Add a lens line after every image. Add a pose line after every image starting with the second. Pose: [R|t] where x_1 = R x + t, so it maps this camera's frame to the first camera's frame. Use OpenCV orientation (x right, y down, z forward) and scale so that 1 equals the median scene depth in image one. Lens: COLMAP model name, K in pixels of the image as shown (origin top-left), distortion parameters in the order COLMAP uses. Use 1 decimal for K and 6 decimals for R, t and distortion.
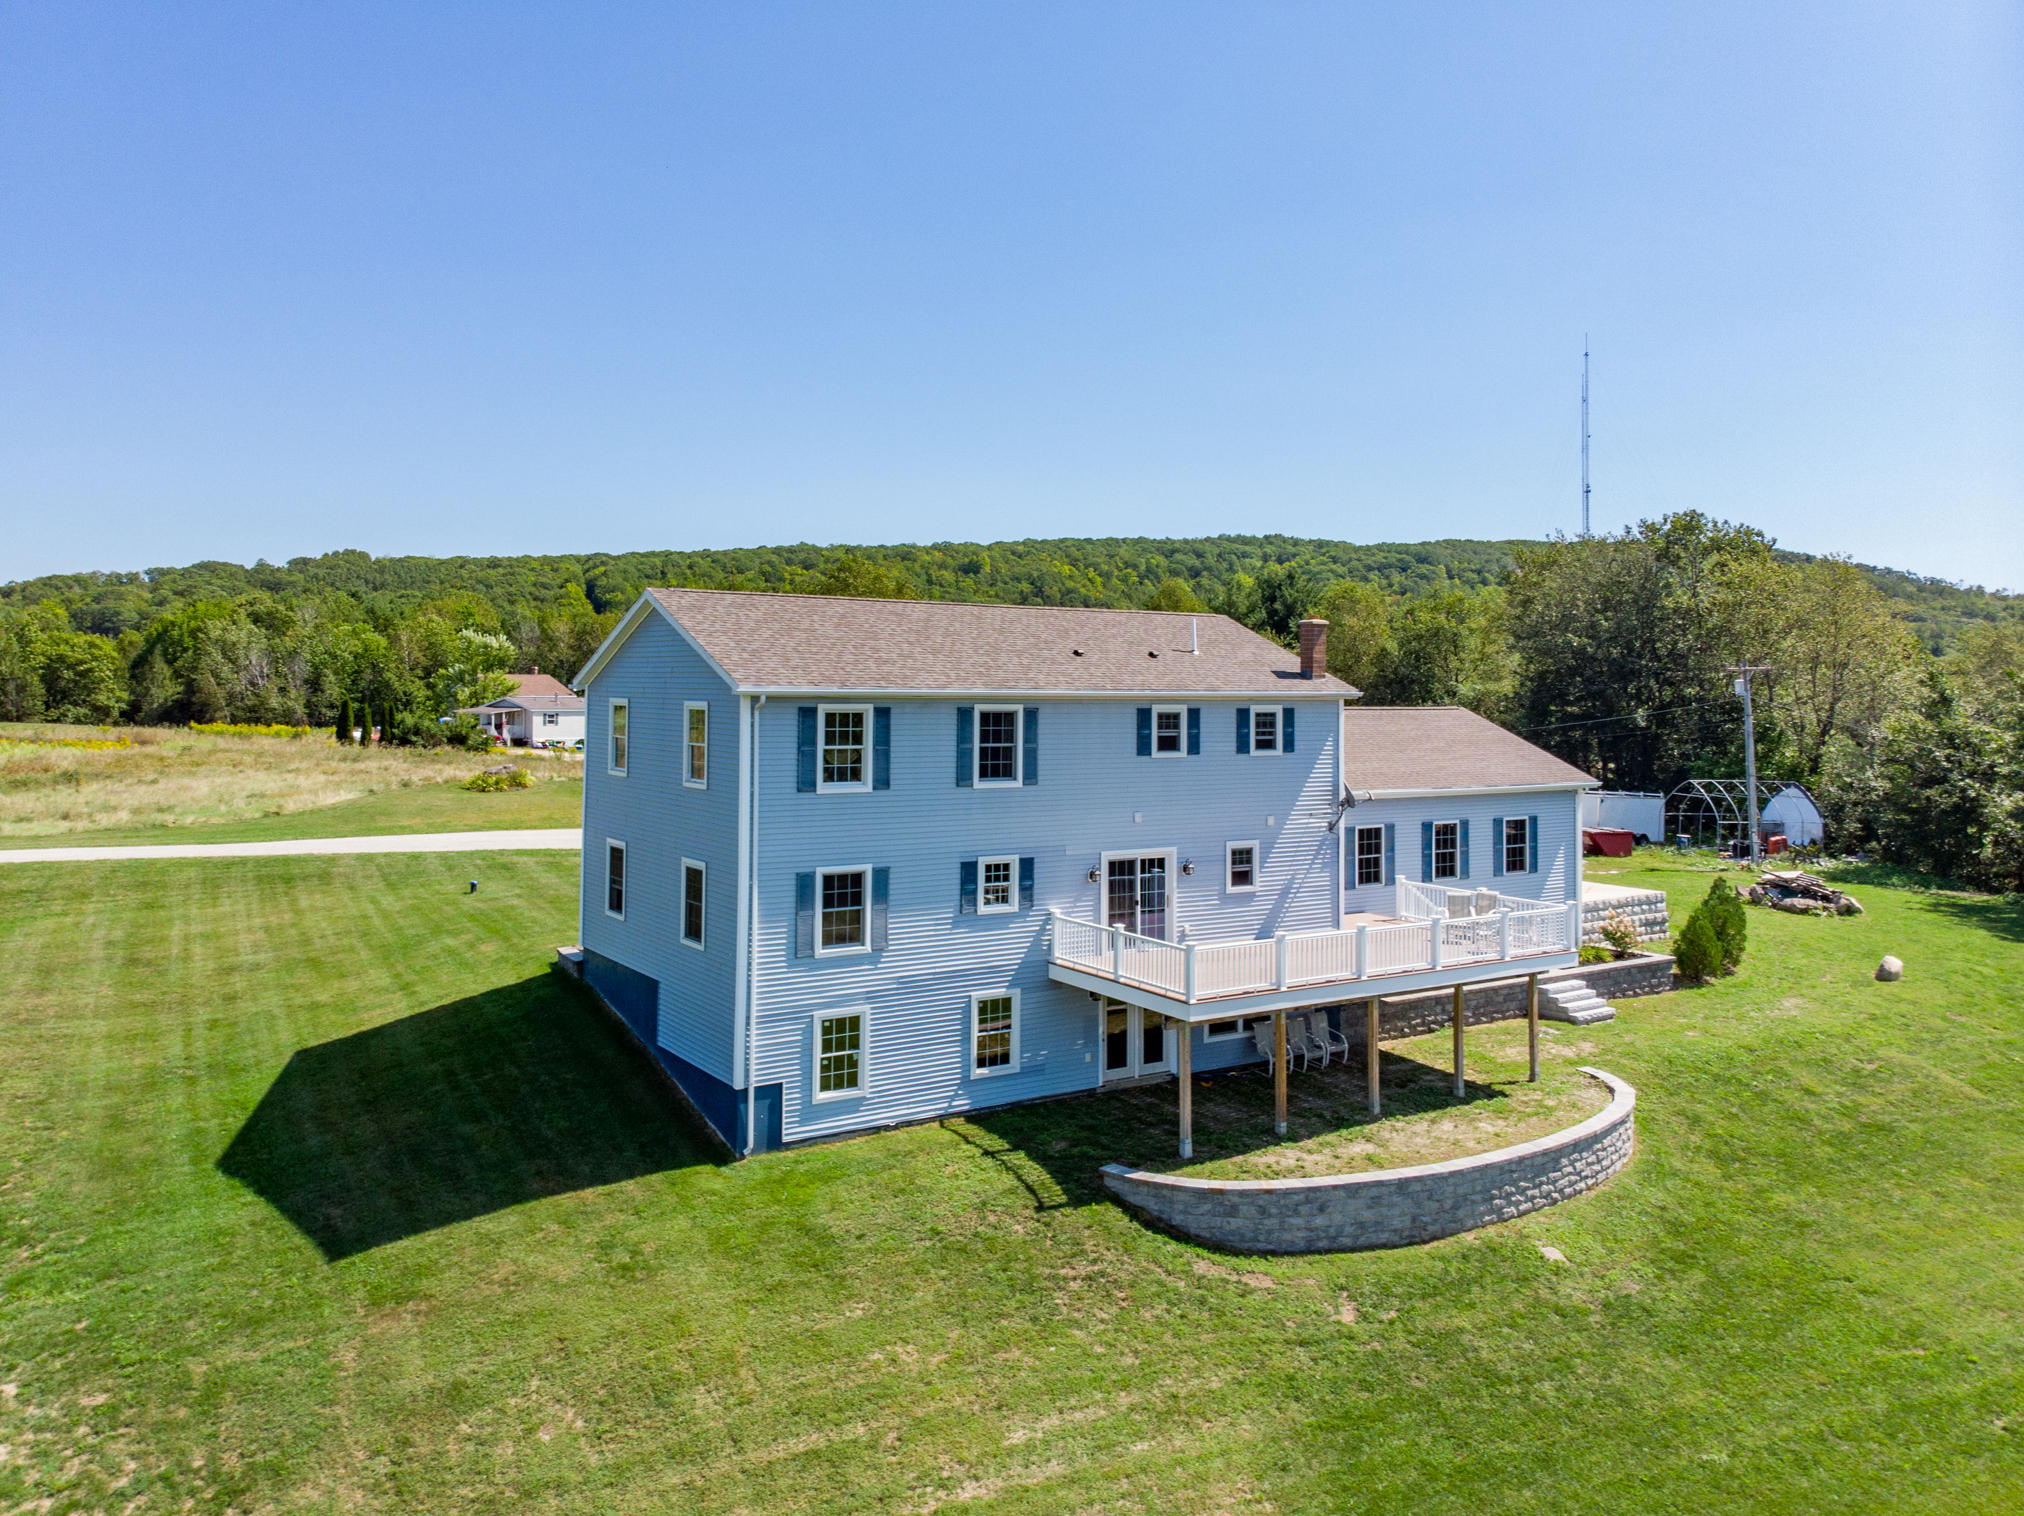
lens RADIAL K [[1440.2, 0, 1102.2], [0, 1440.2, 699.3], [0, 0, 1]] dist [-0.010525, -0.005127]
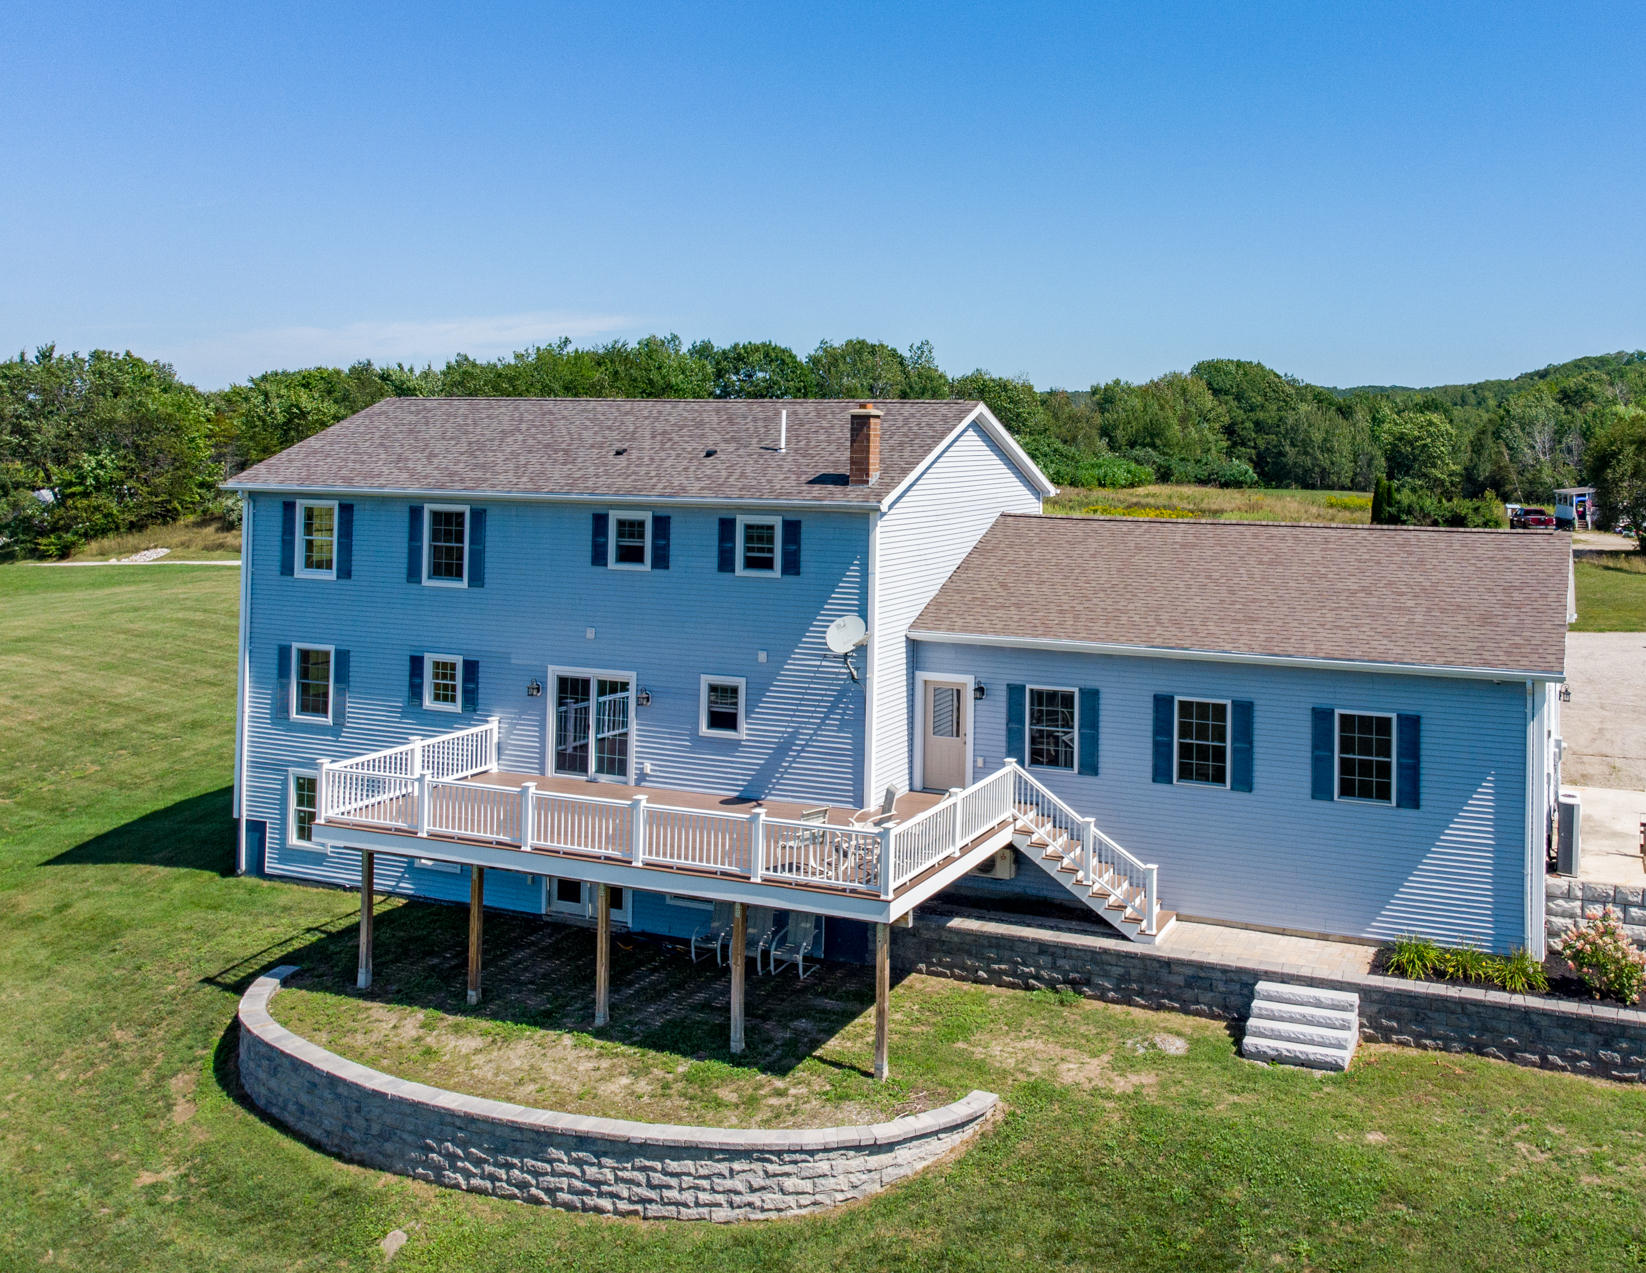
lens RADIAL K [[1323.8, 0, 824.3], [0, 1323.8, 563.5], [0, 0, 1]] dist [0.001720, 0.004297]
pose [[0.608784, 0.044013, -0.792114, 0.765990], [-0.031532, 0.999013, 0.031275, 0.007083], [0.792709, 0.005937, 0.609571, 0.598686]]
